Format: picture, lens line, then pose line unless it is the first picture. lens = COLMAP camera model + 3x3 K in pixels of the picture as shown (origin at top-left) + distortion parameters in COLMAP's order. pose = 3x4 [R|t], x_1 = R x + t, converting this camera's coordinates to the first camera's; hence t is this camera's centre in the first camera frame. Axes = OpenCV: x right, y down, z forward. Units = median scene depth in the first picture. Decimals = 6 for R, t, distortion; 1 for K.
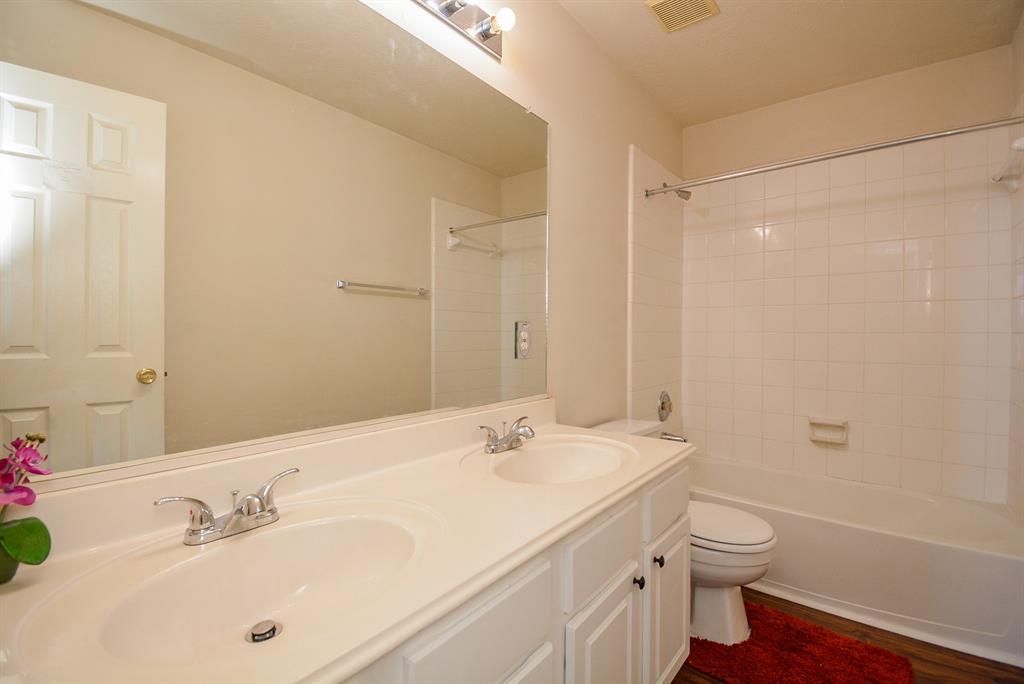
lens RADIAL K [[449.5, 0, 505.9], [0, 449.5, 332.1], [0, 0, 1]] dist [0.005781, -0.017015]
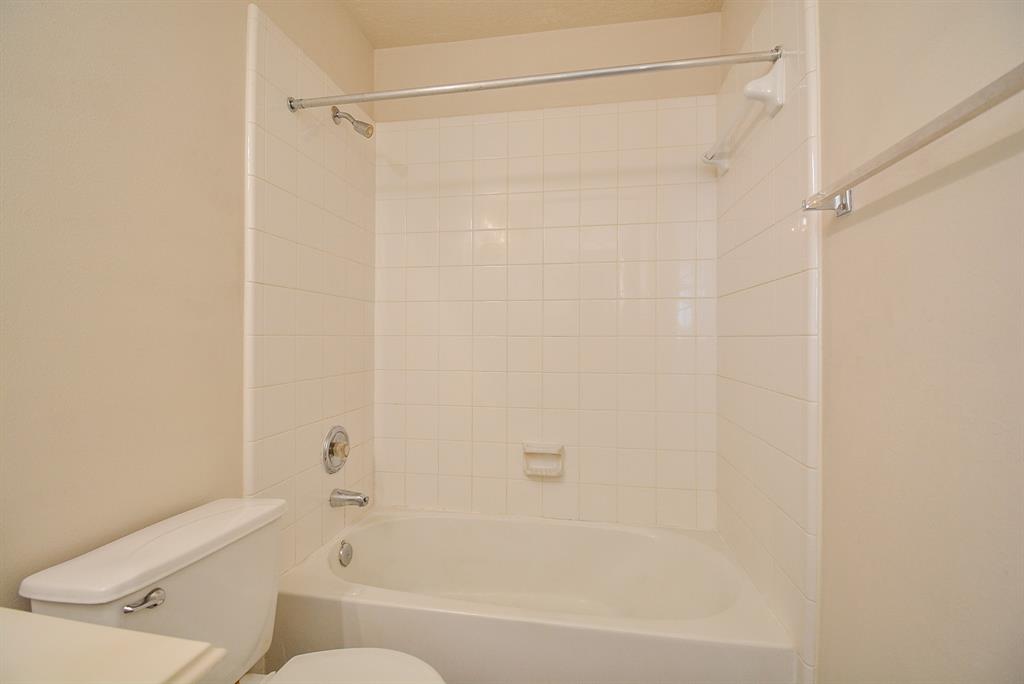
lens RADIAL K [[449.5, 0, 505.9], [0, 449.5, 332.1], [0, 0, 1]] dist [0.005781, -0.017015]
pose [[0.870329, 0.005987, 0.492435, 0.268992], [0.000817, 0.999907, -0.013601, 0.004334], [-0.492471, 0.012239, 0.870243, 0.340612]]
